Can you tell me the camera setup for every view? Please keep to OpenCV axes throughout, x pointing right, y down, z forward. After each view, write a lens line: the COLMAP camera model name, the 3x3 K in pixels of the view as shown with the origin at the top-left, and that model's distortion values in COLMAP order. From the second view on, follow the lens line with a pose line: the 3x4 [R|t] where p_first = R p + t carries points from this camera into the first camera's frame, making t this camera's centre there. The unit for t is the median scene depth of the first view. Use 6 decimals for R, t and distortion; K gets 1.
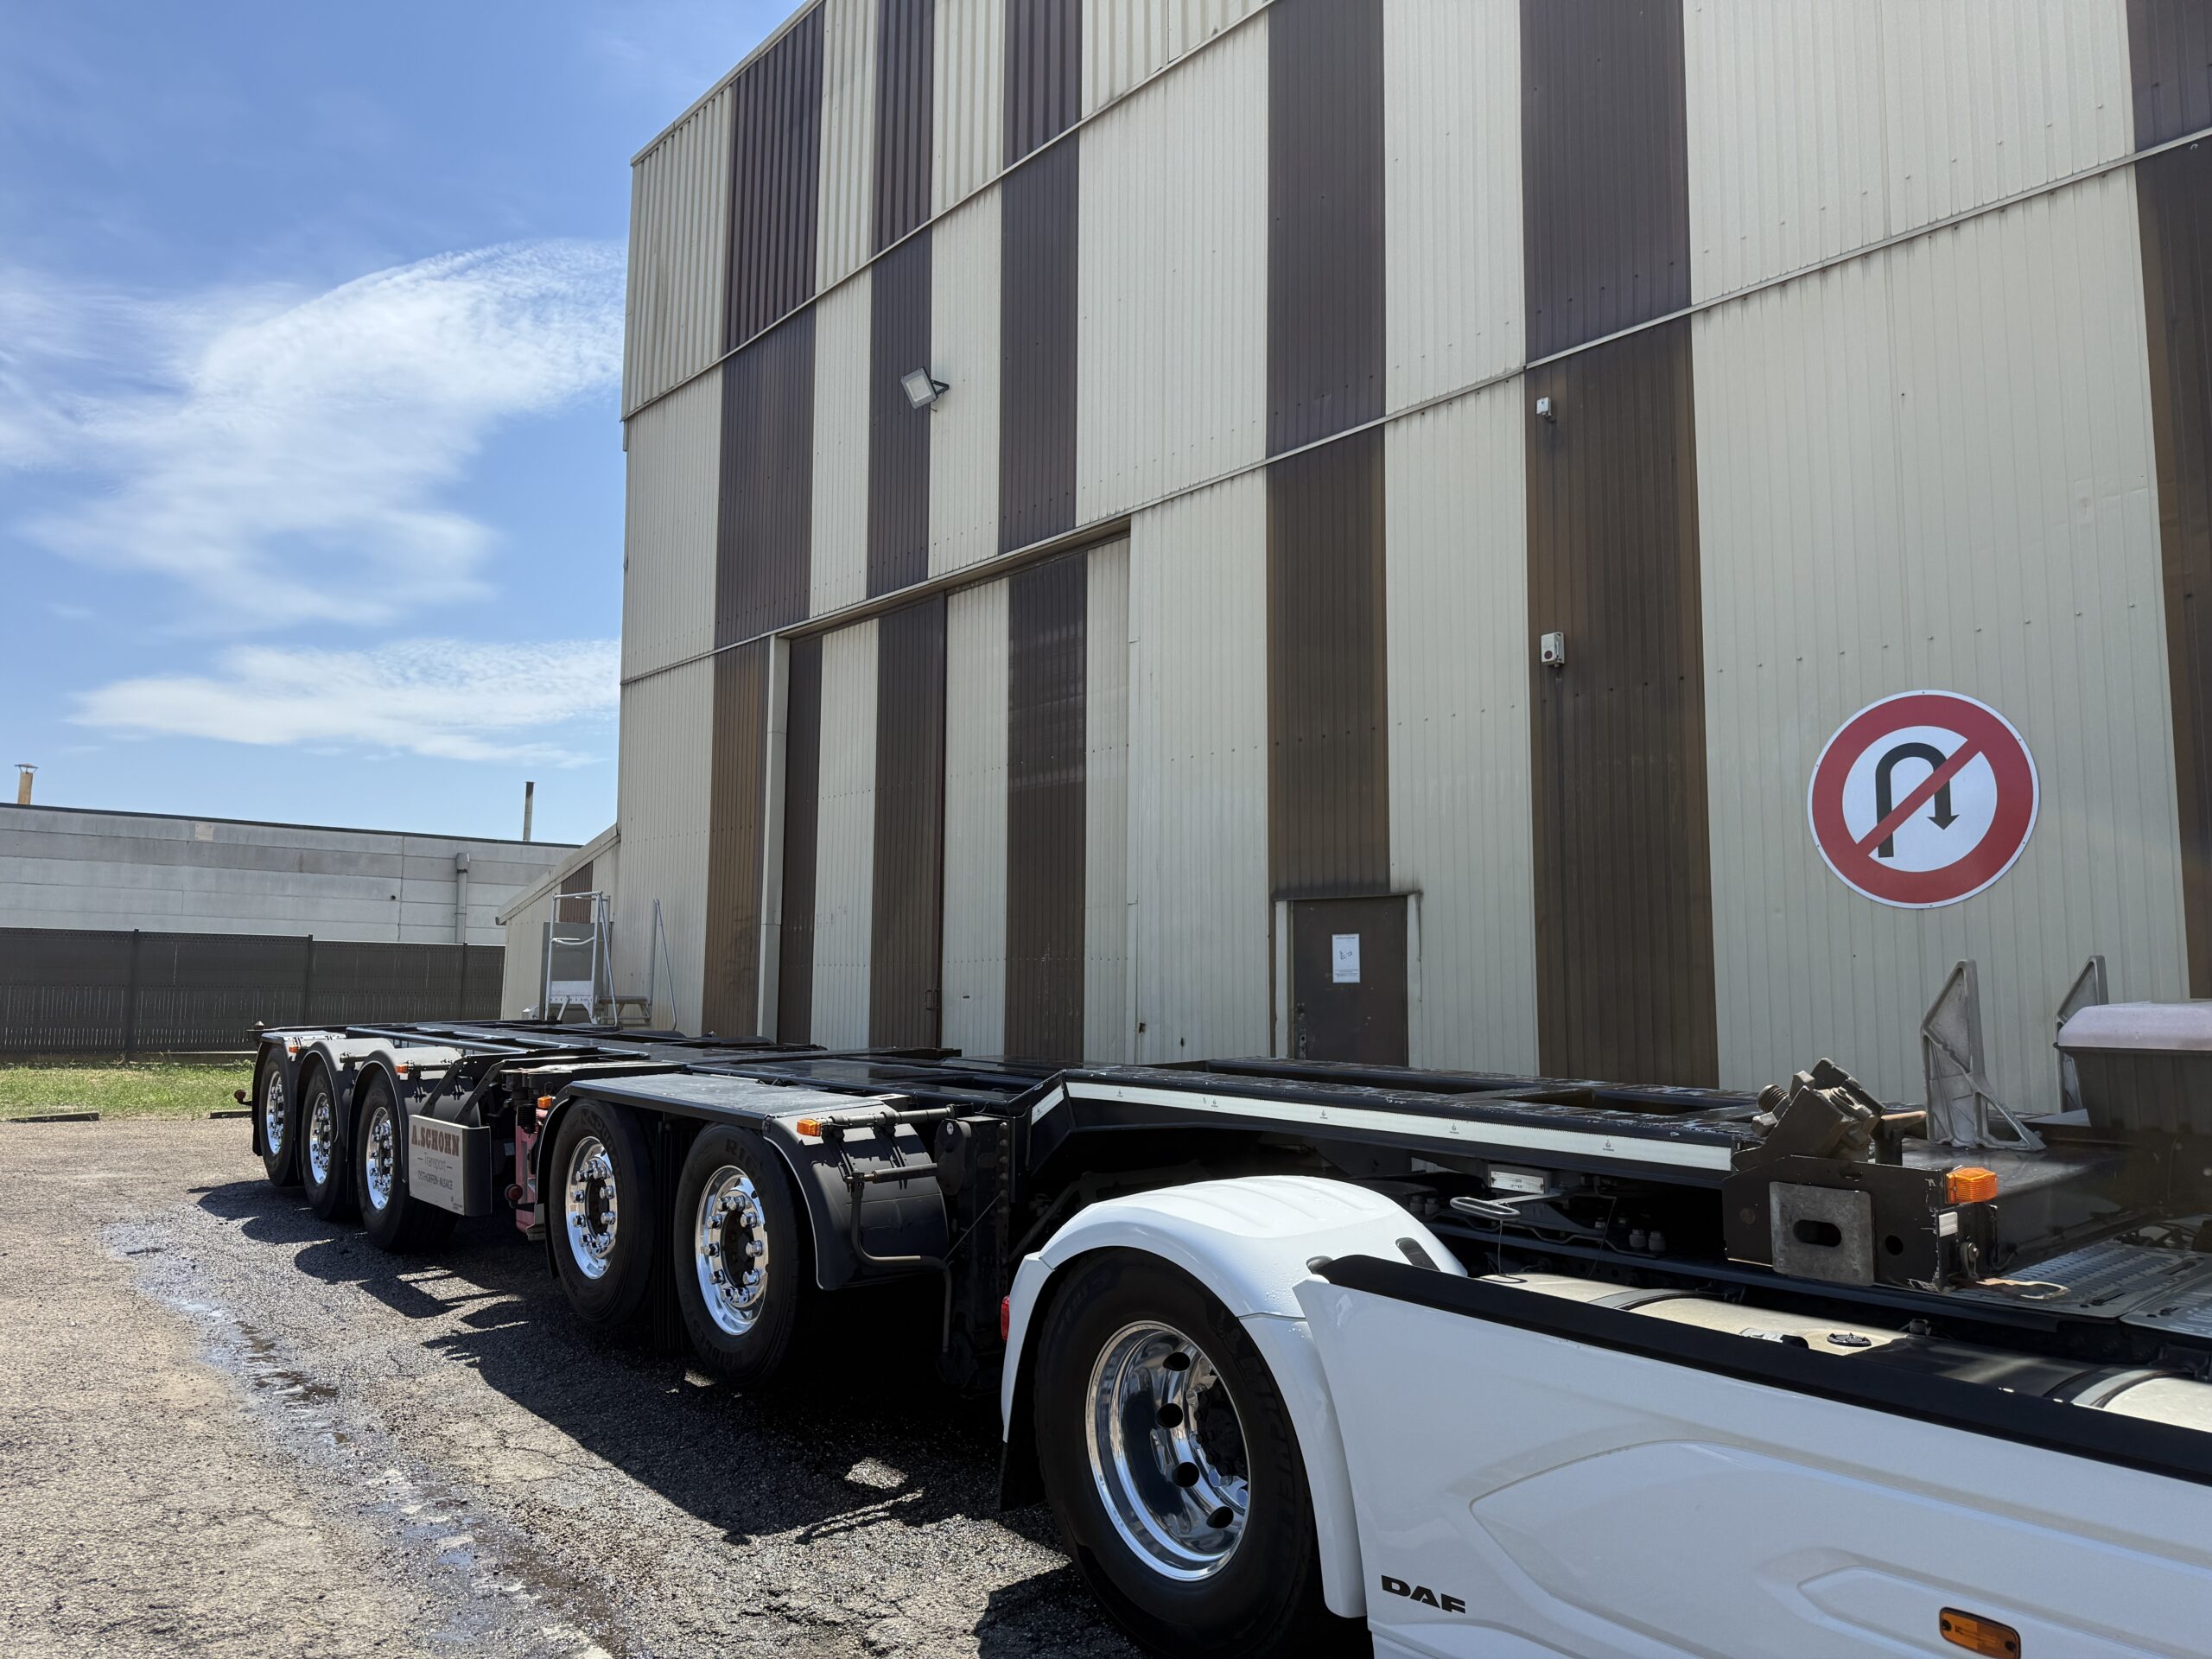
lens RADIAL K [[1552.5, 0, 1106.0], [0, 1552.5, 829.5], [0, 0, 1]] dist [0.215731, -0.331611]
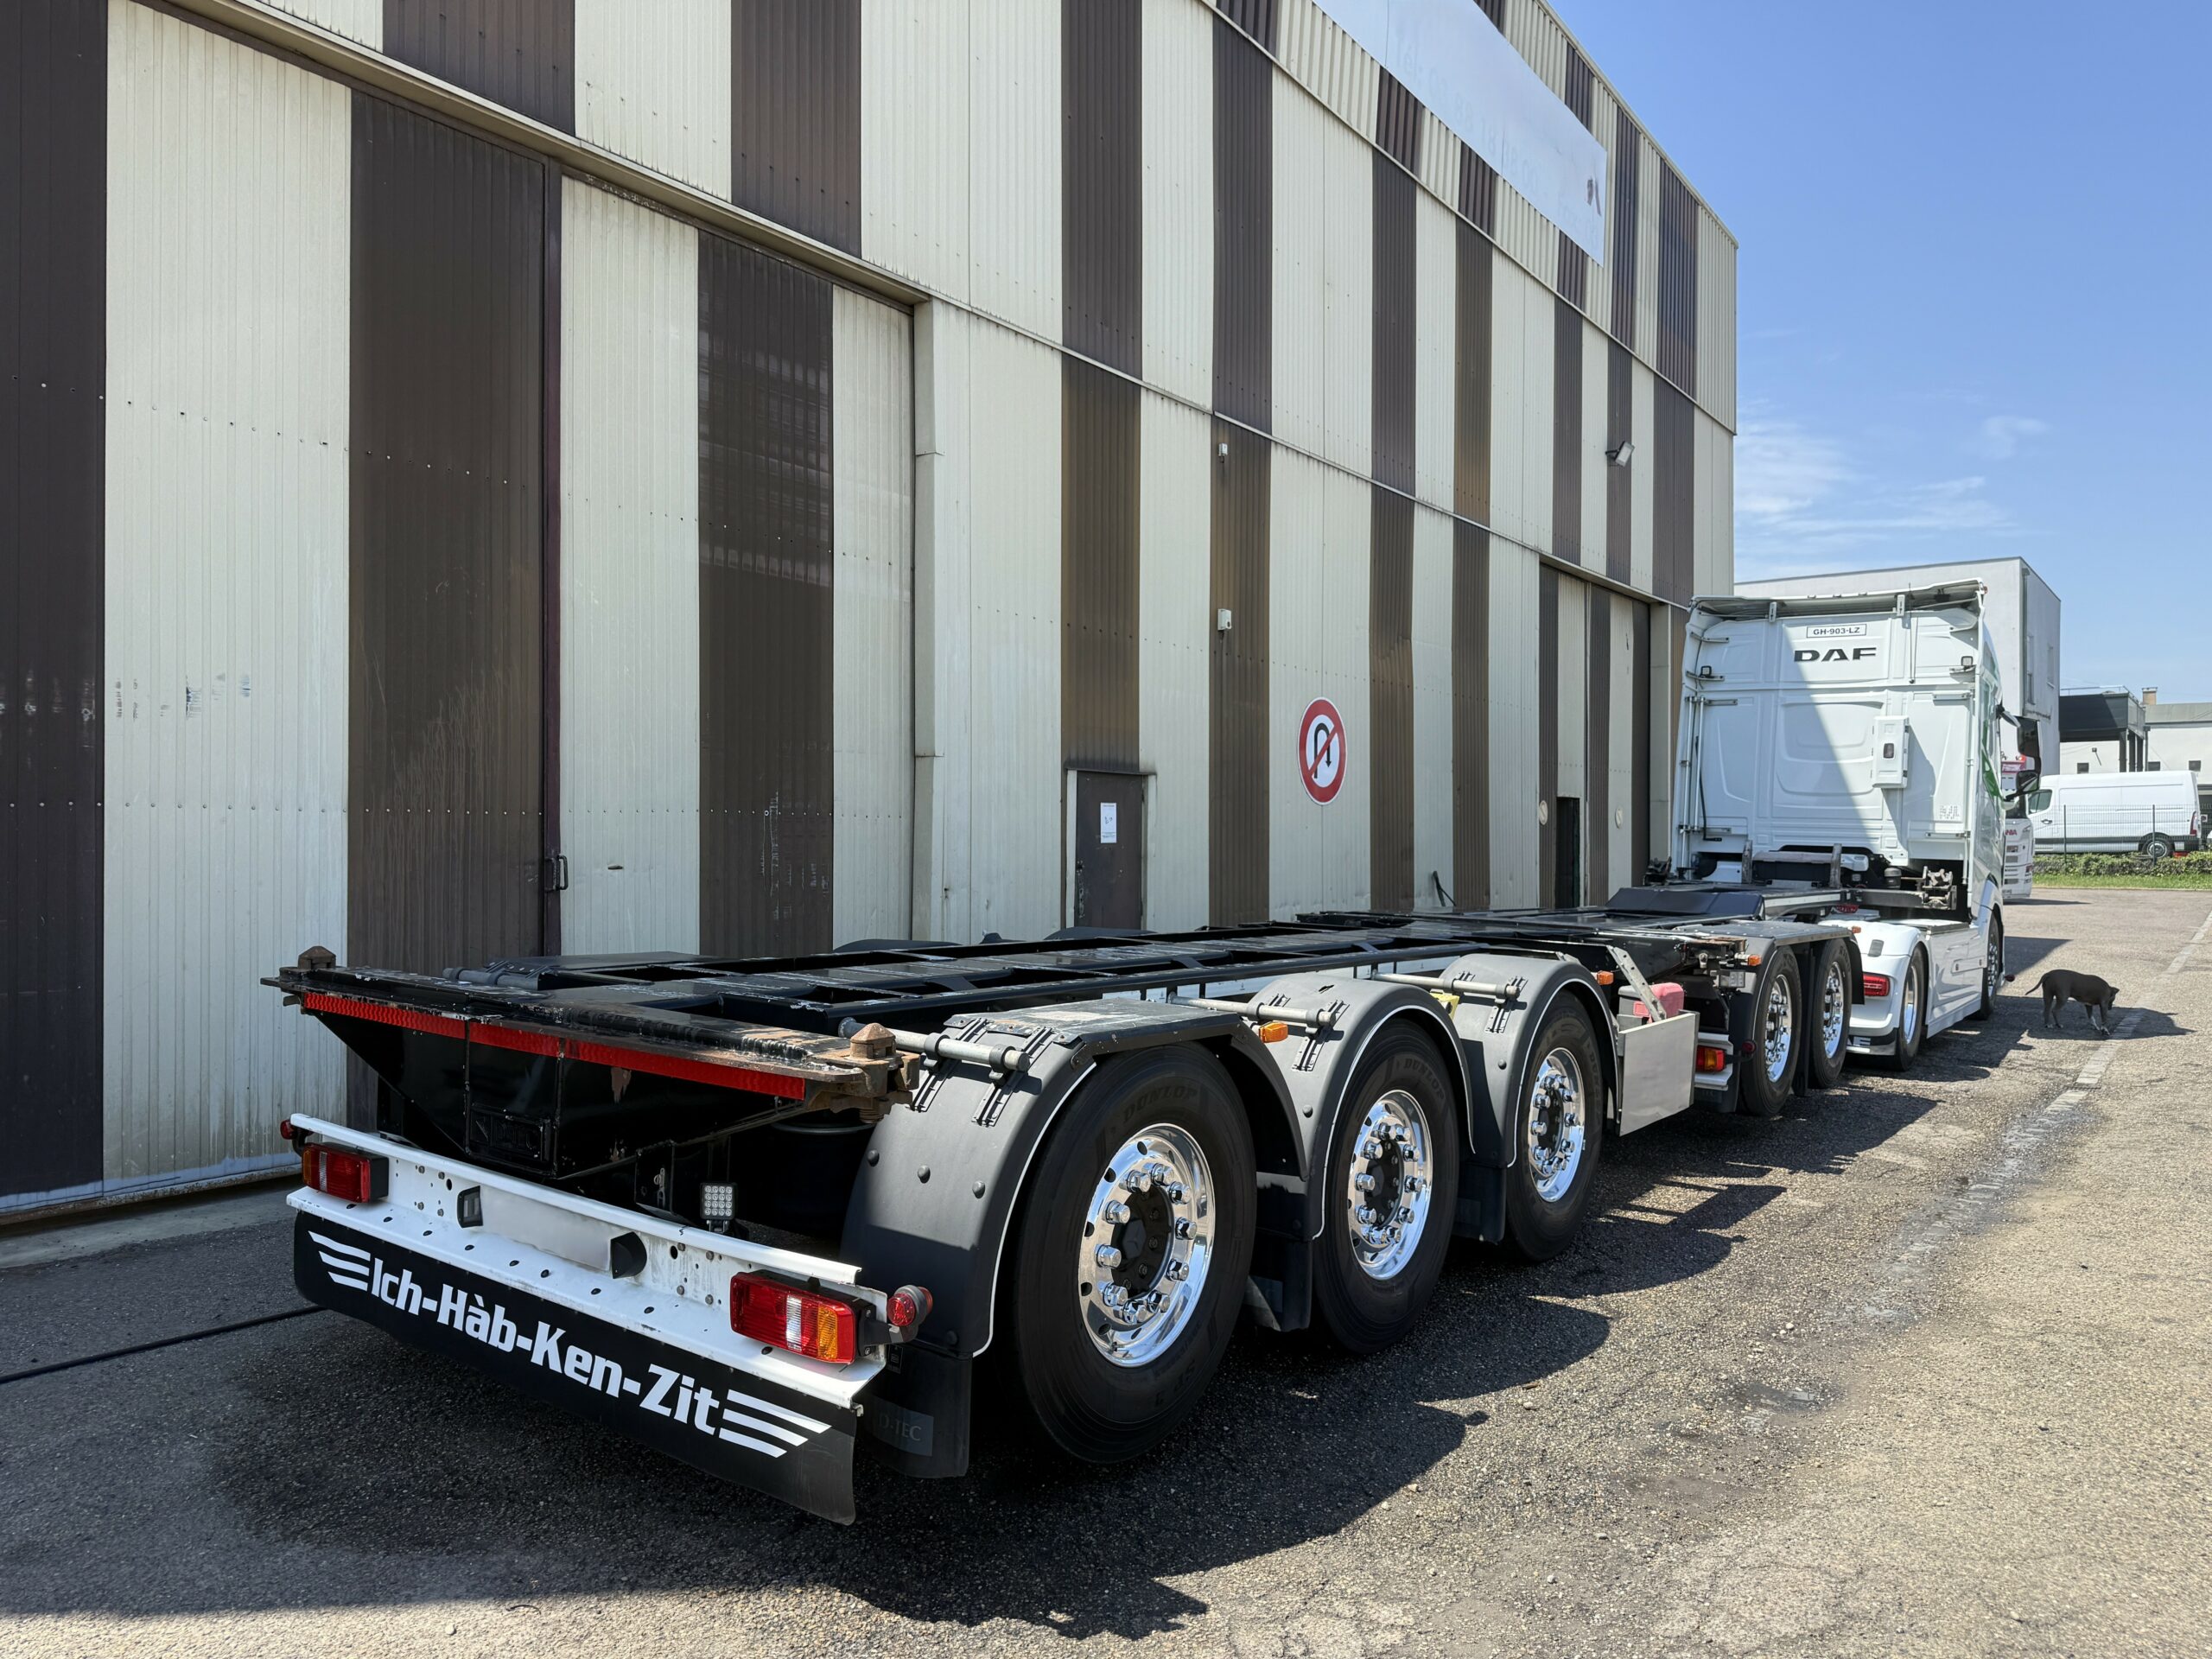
lens RADIAL K [[1549.6, 0, 1108.4], [0, 1549.6, 835.6], [0, 0, 1]] dist [0.167441, -0.337716]
pose [[-0.245351, -0.011849, 0.969362, -0.827881], [-0.109768, 0.993834, -0.015635, 0.091480], [-0.963200, -0.110241, -0.245139, 1.067235]]
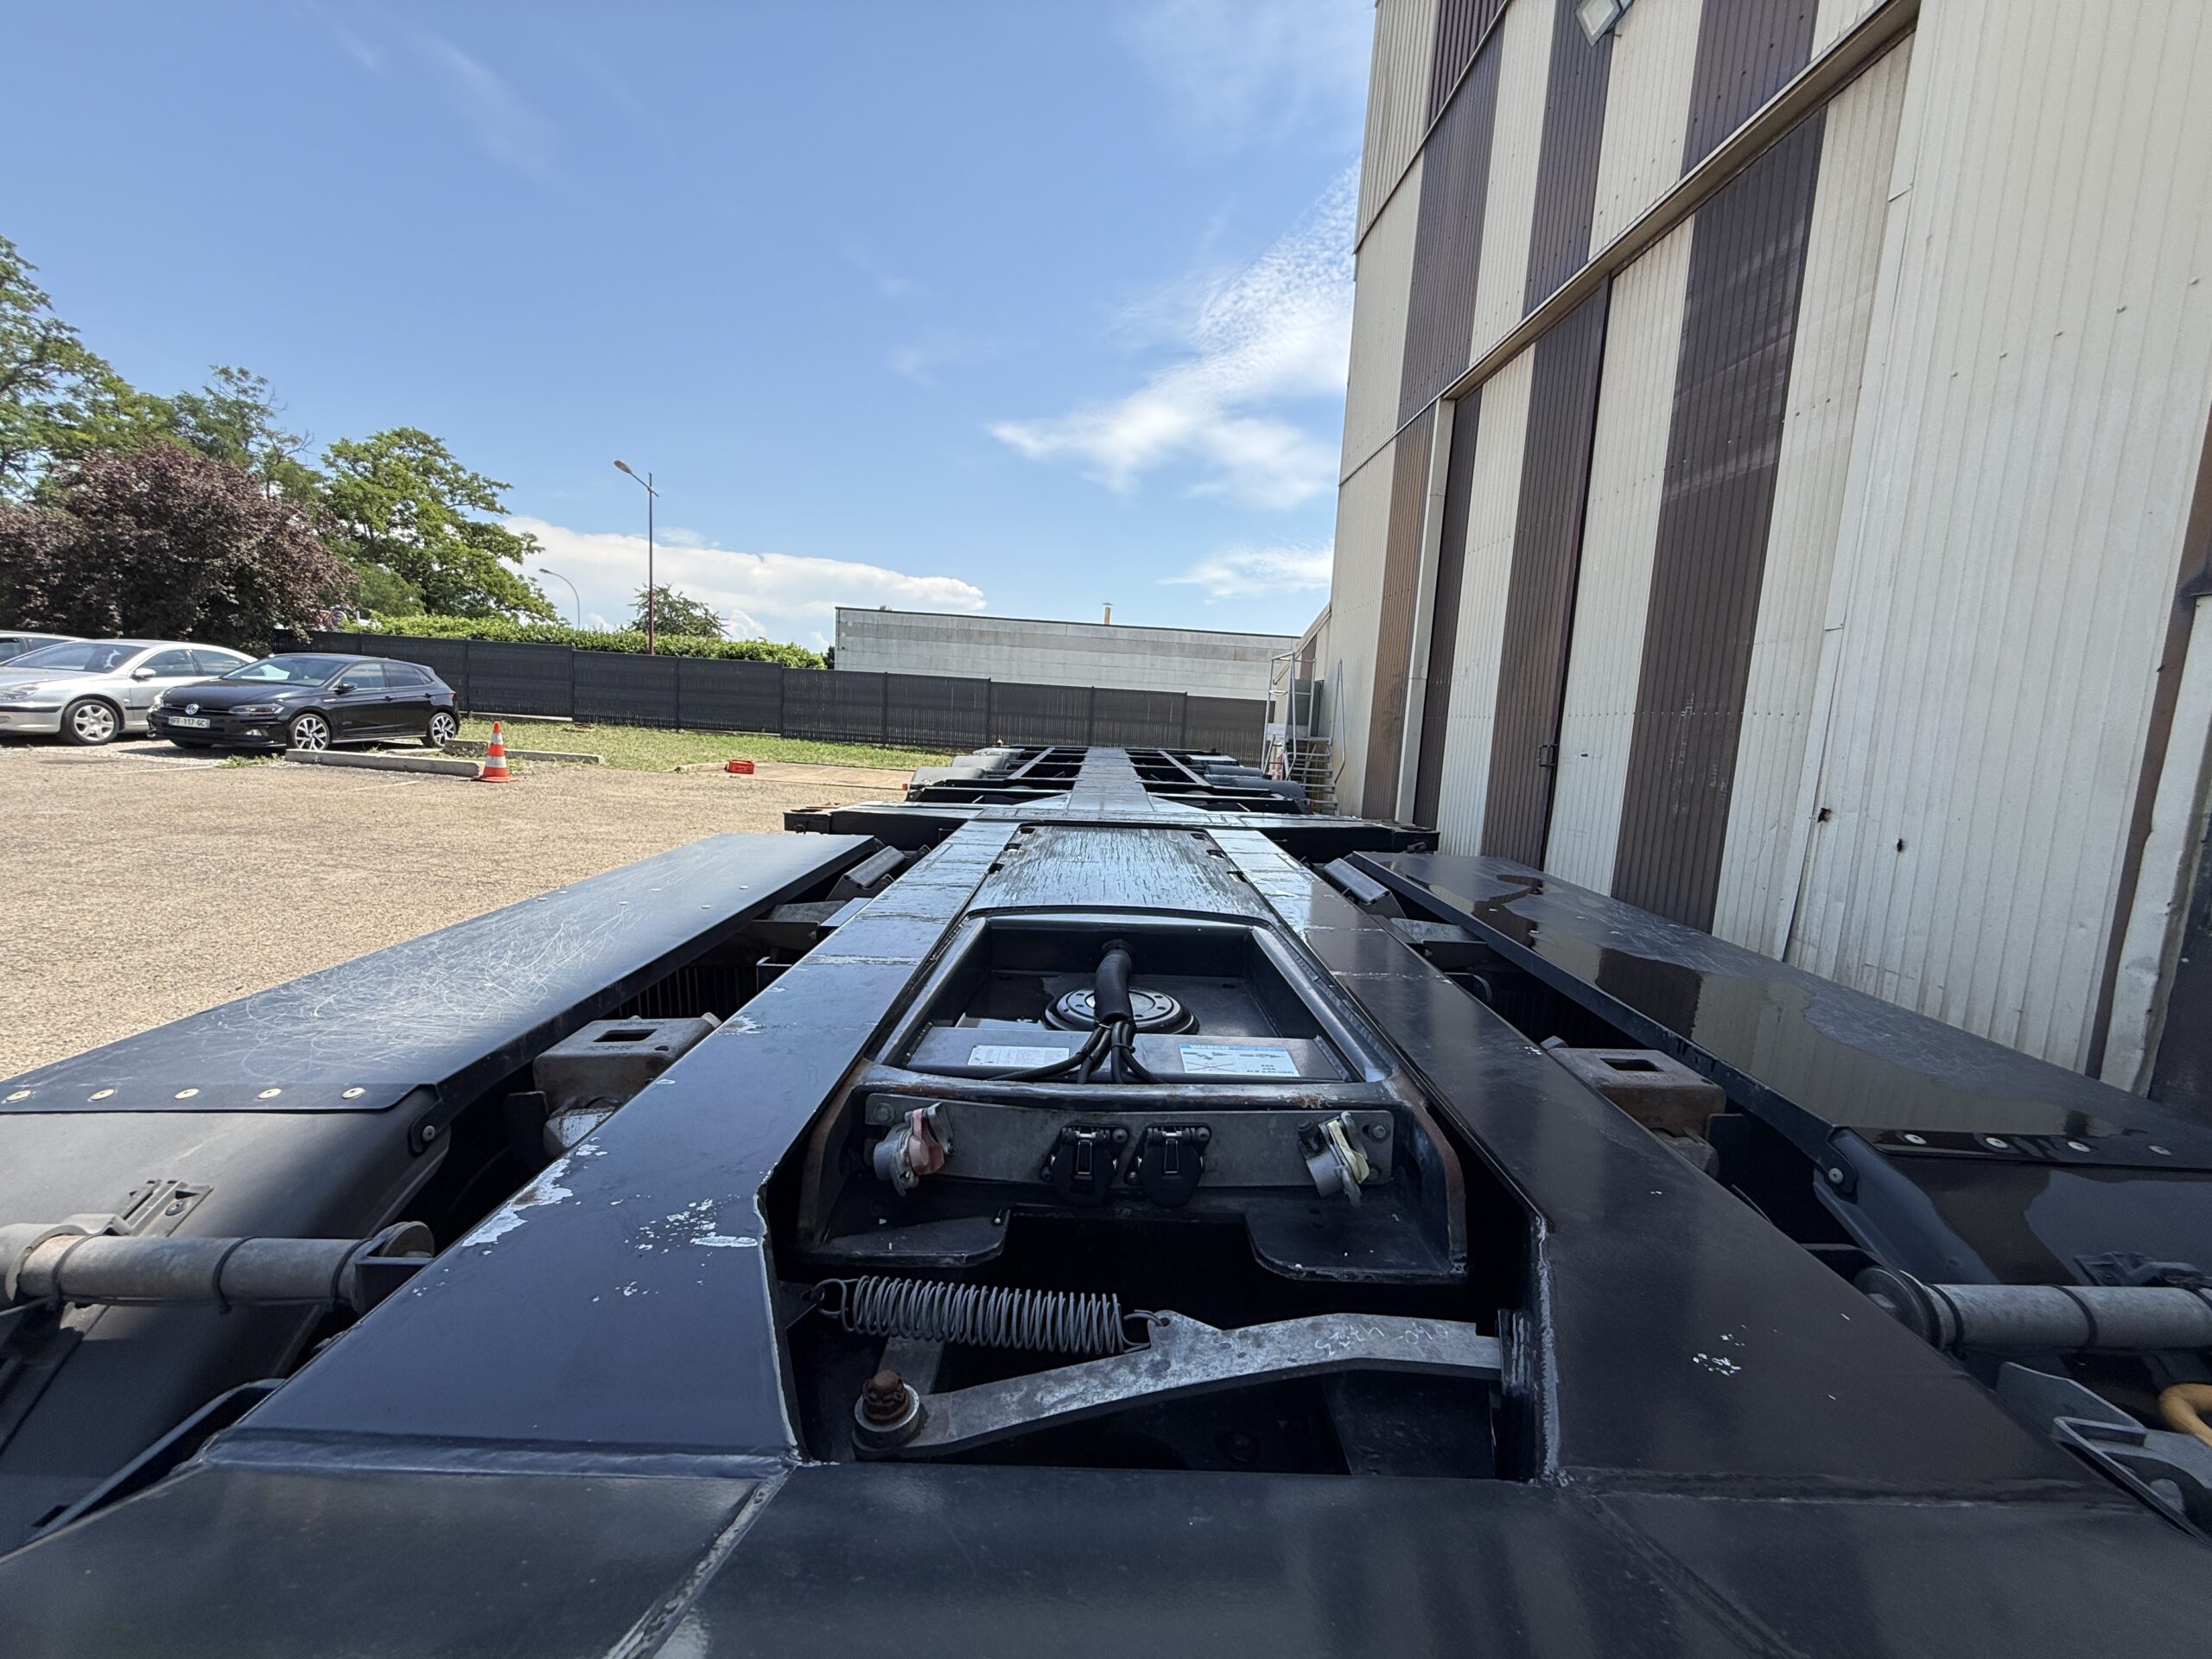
lens RADIAL K [[884.1, 0, 1106.0], [0, 884.1, 829.5], [0, 0, 1]] dist [-0.001110, -0.000105]
pose [[0.771981, 0.113240, -0.625477, 0.021701], [0.014564, 0.980594, 0.195508, 0.050986], [0.635479, -0.160038, 0.755351, 0.483606]]
